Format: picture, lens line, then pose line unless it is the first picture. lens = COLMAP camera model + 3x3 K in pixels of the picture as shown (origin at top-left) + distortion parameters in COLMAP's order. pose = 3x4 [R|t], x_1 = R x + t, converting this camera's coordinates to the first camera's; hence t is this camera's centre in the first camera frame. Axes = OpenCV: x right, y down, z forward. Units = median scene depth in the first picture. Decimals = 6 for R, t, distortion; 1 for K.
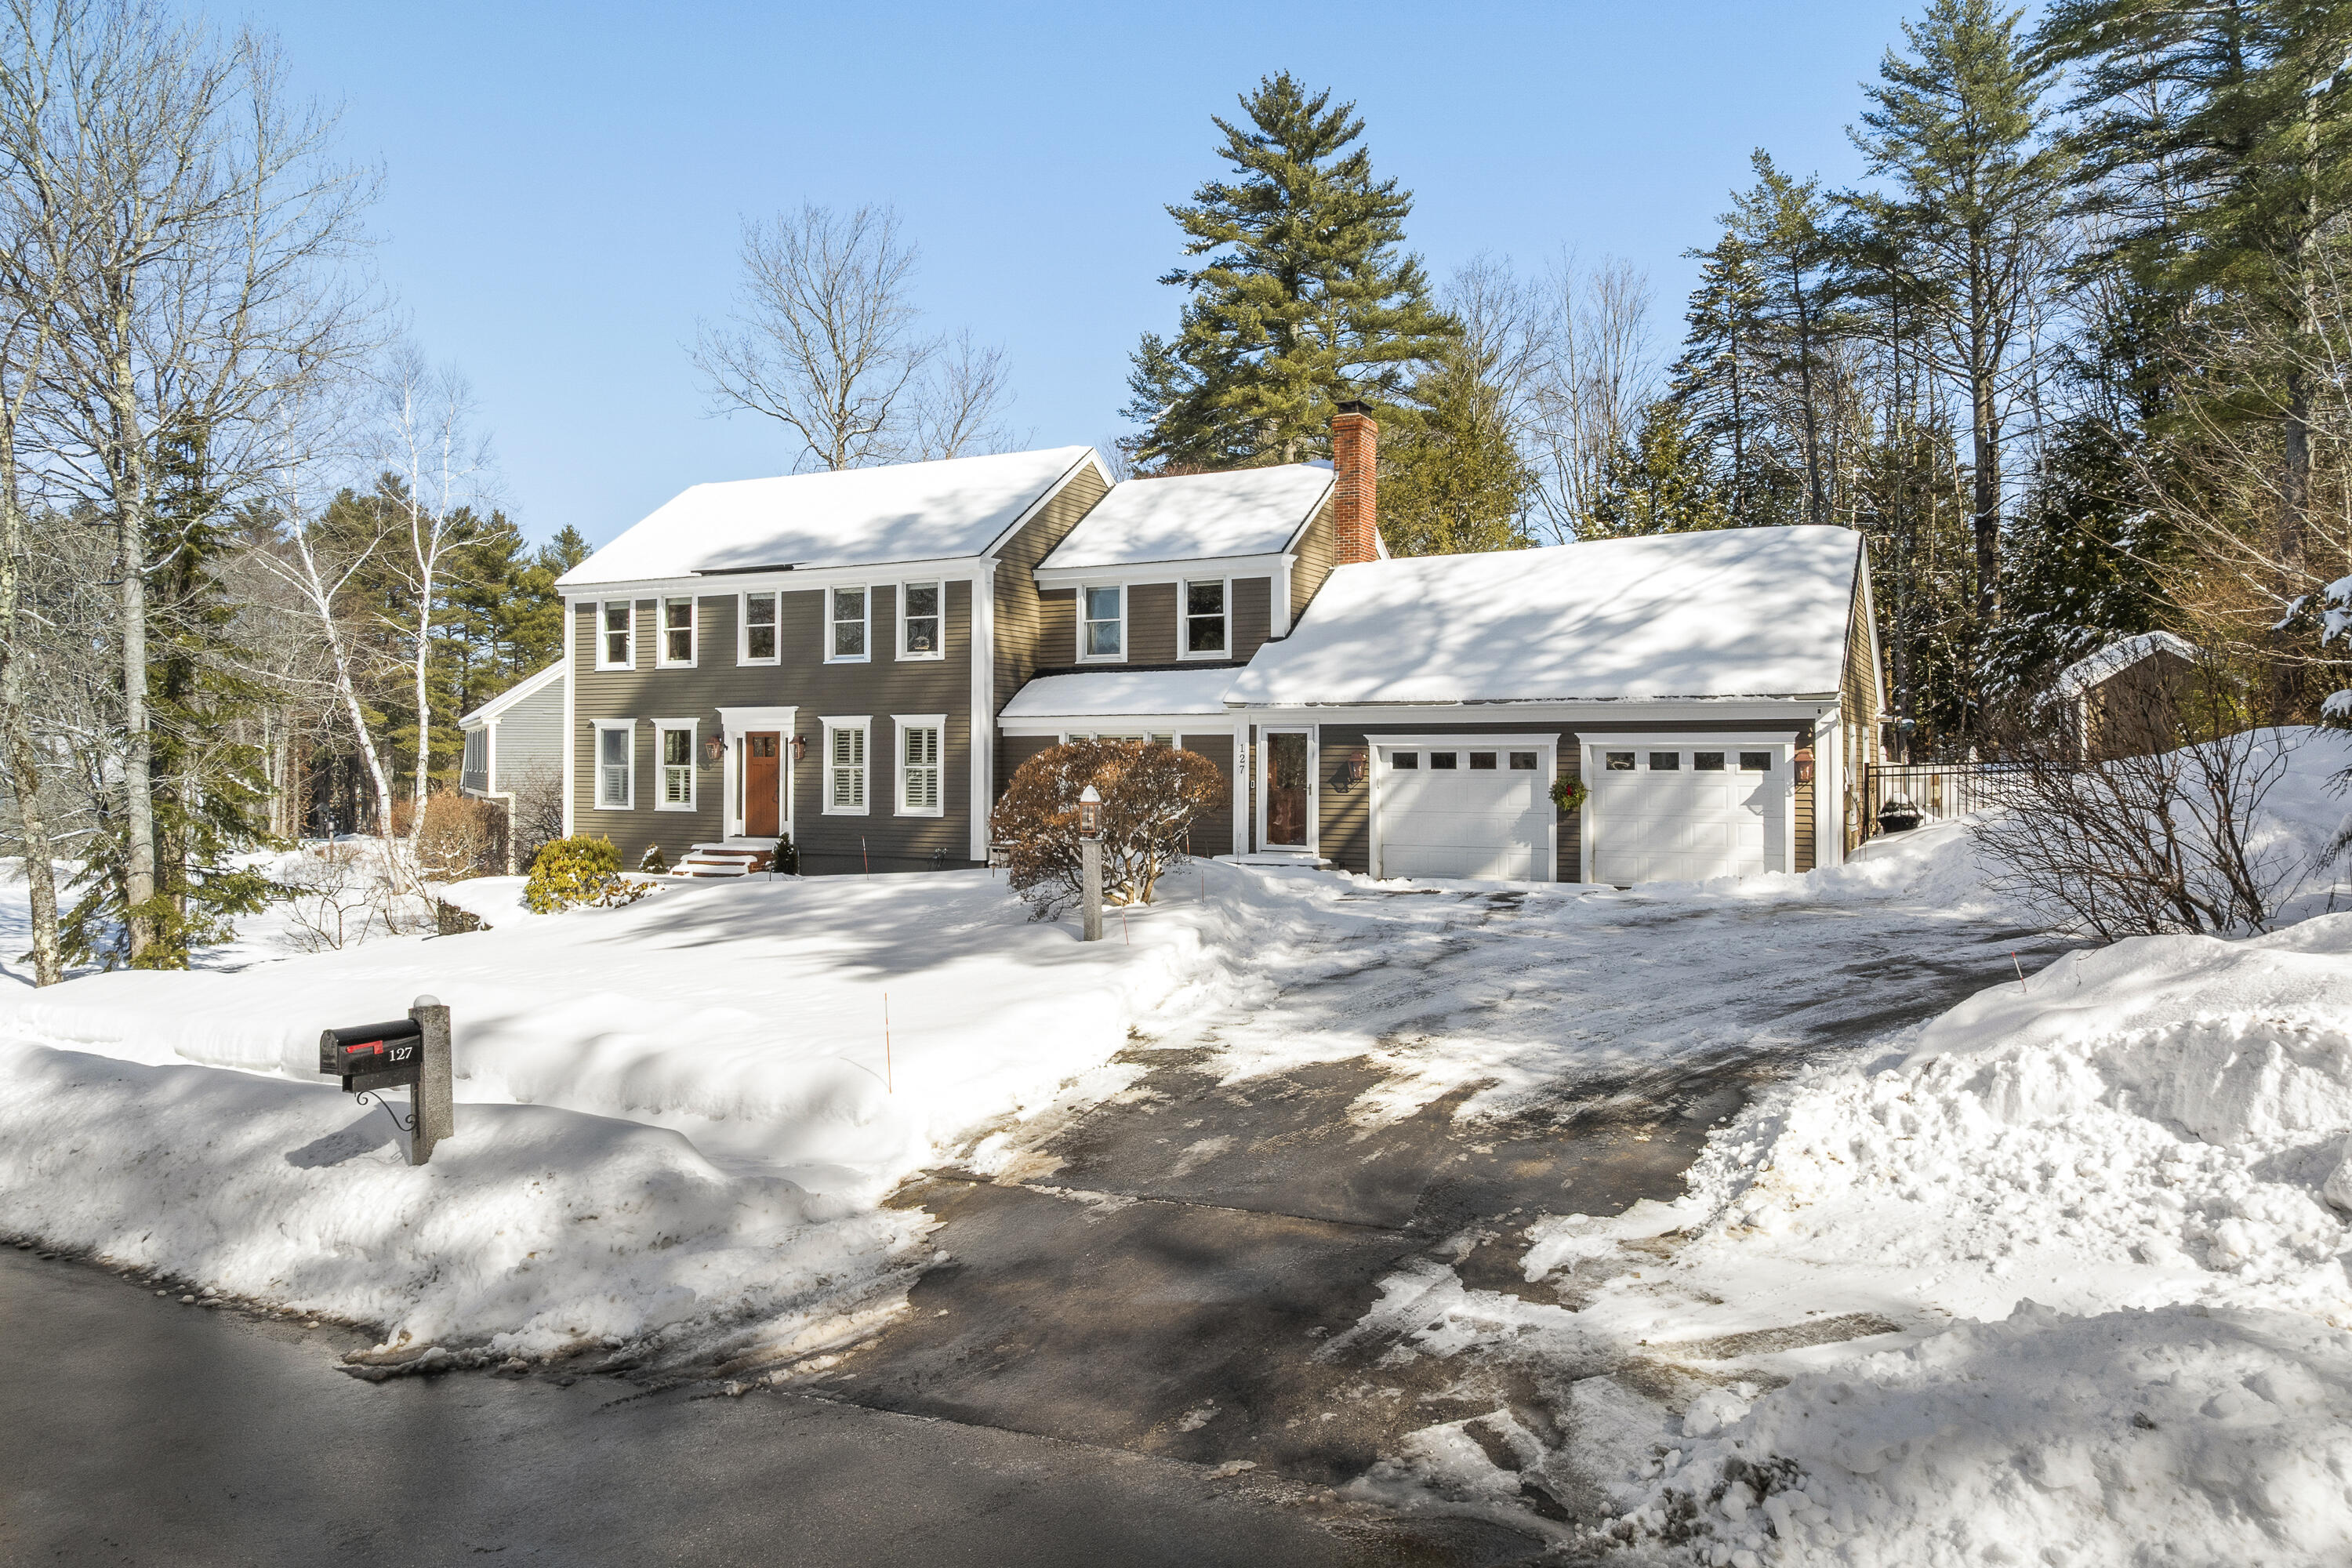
lens RADIAL K [[1634.7, 0, 1162.8], [0, 1634.7, 776.7], [0, 0, 1]] dist [0.001305, -0.008750]
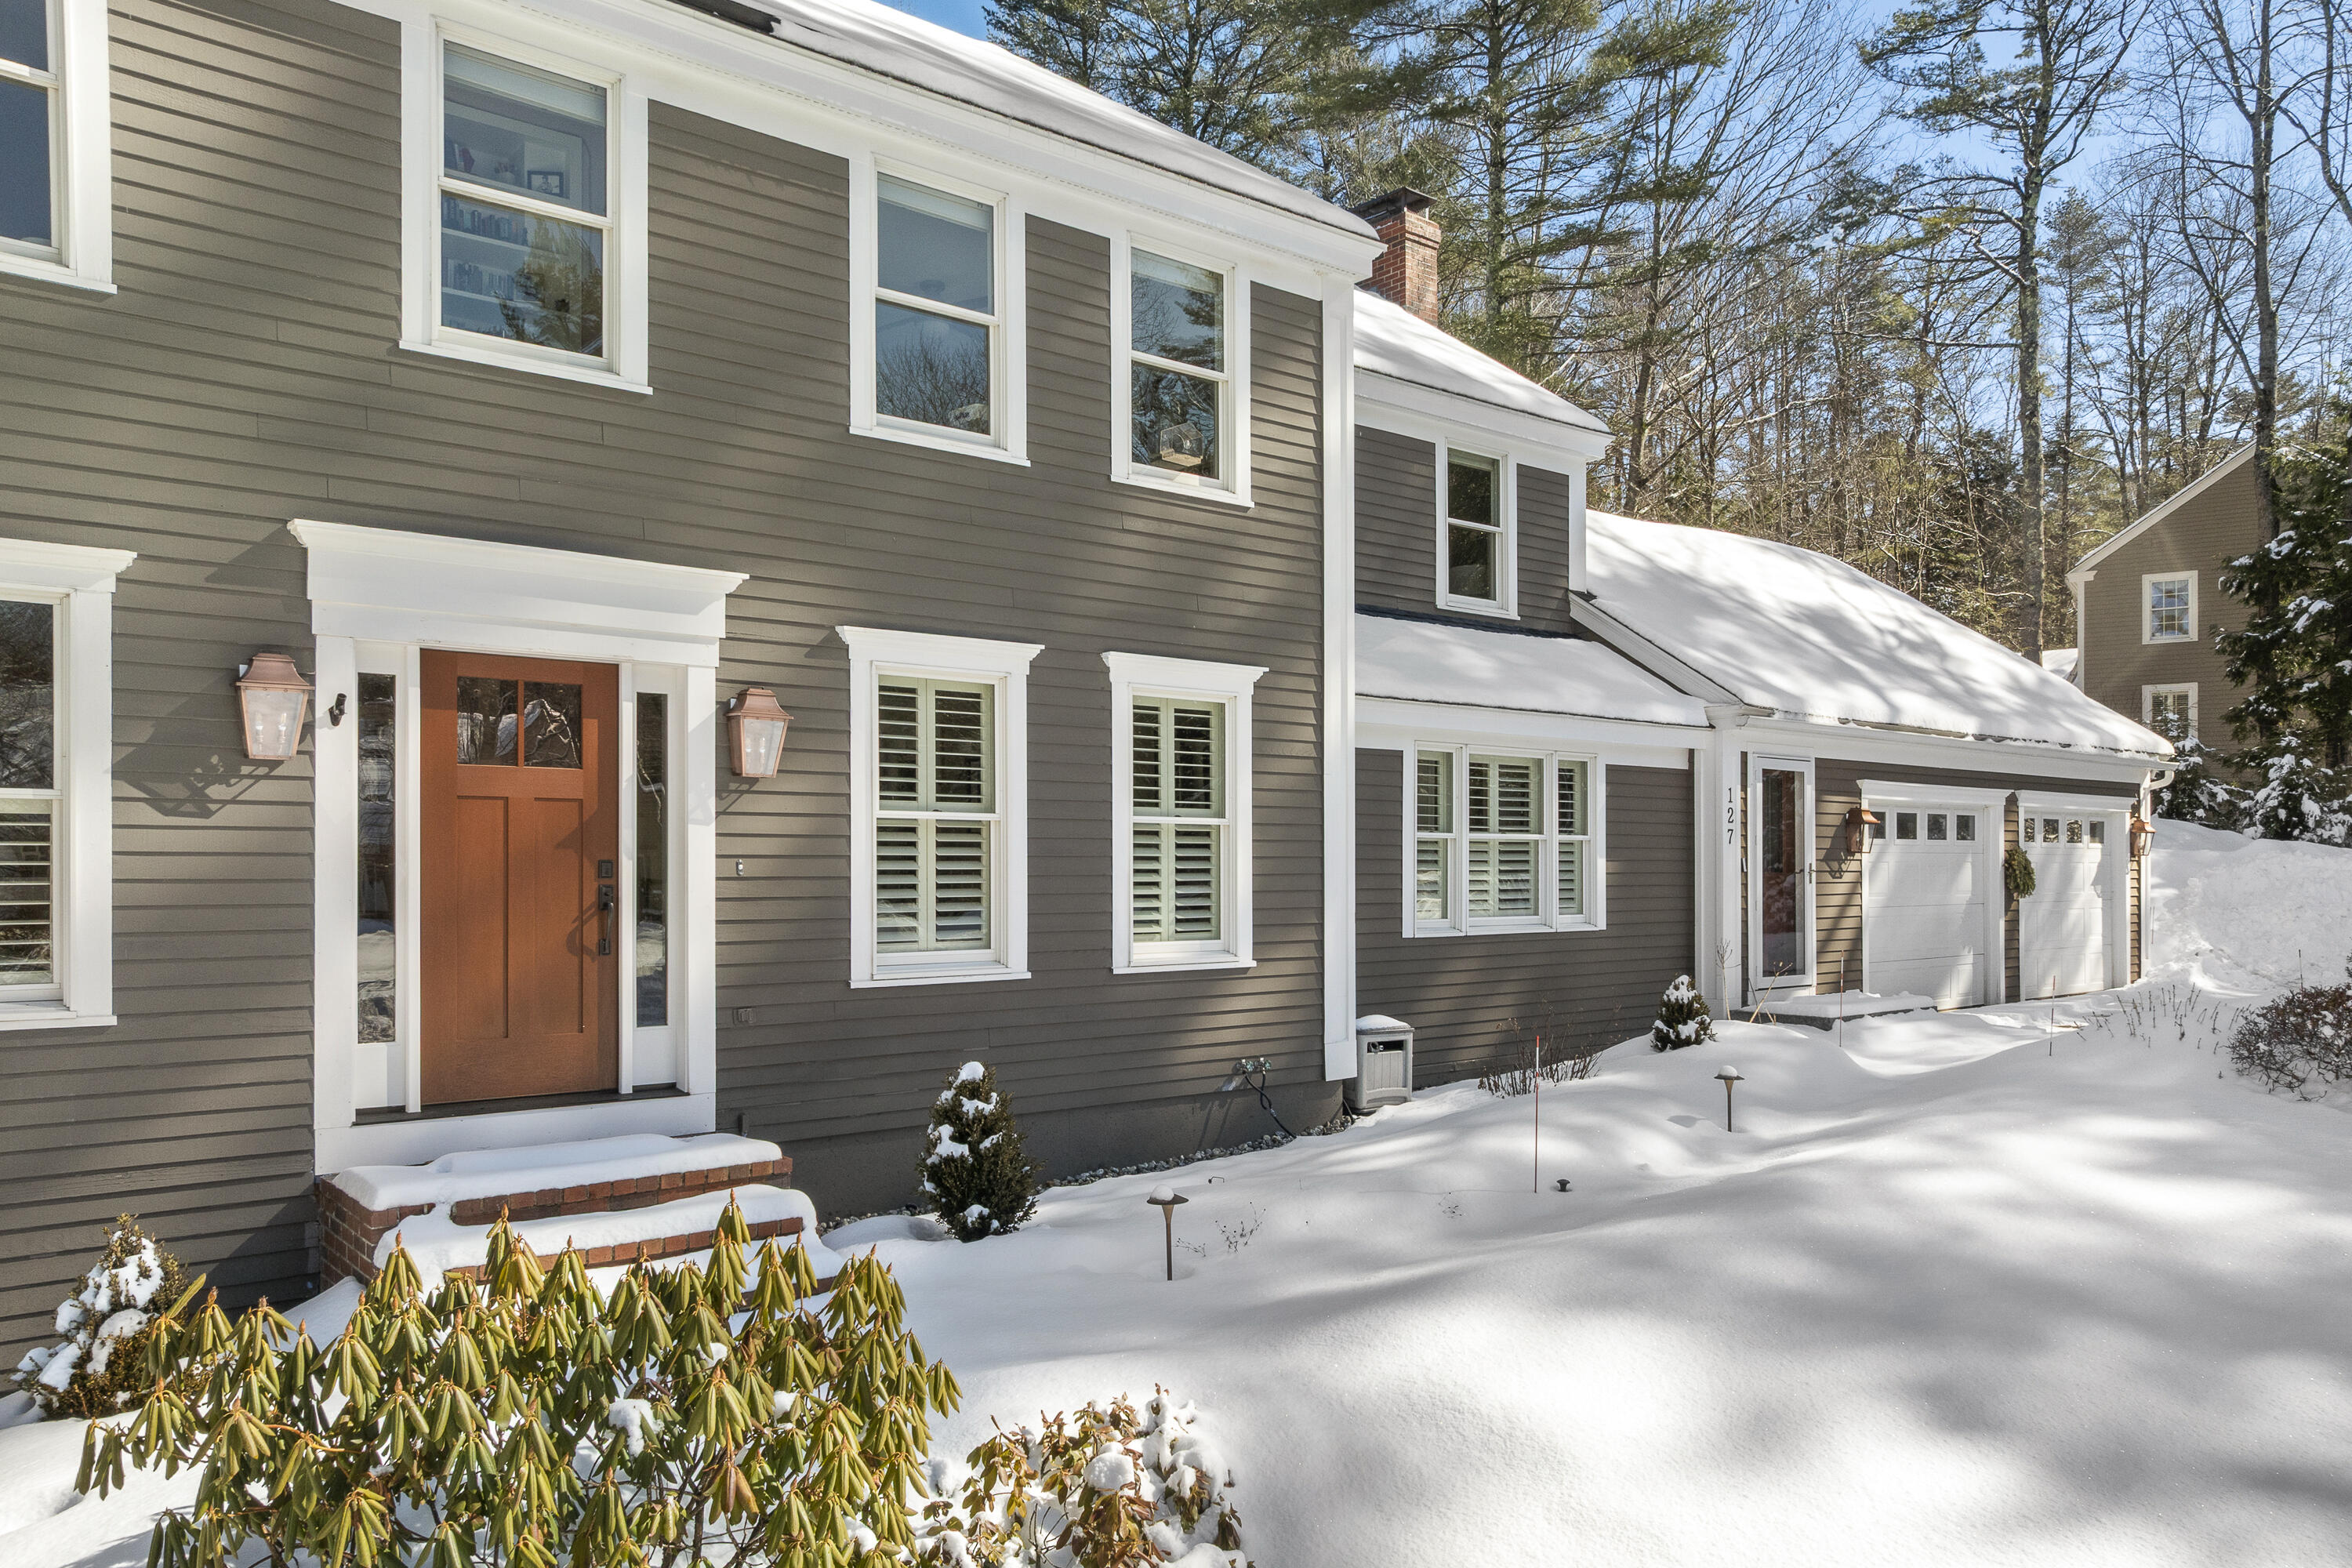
lens RADIAL K [[1634.7, 0, 1162.1], [0, 1634.7, 867.7], [0, 0, 1]] dist [0.001305, -0.008750]
pose [[0.387688, -0.000051, 0.921791, -0.452855], [0.012003, 0.999916, -0.004993, 0.005394], [-0.921713, 0.012999, 0.387656, 0.876849]]
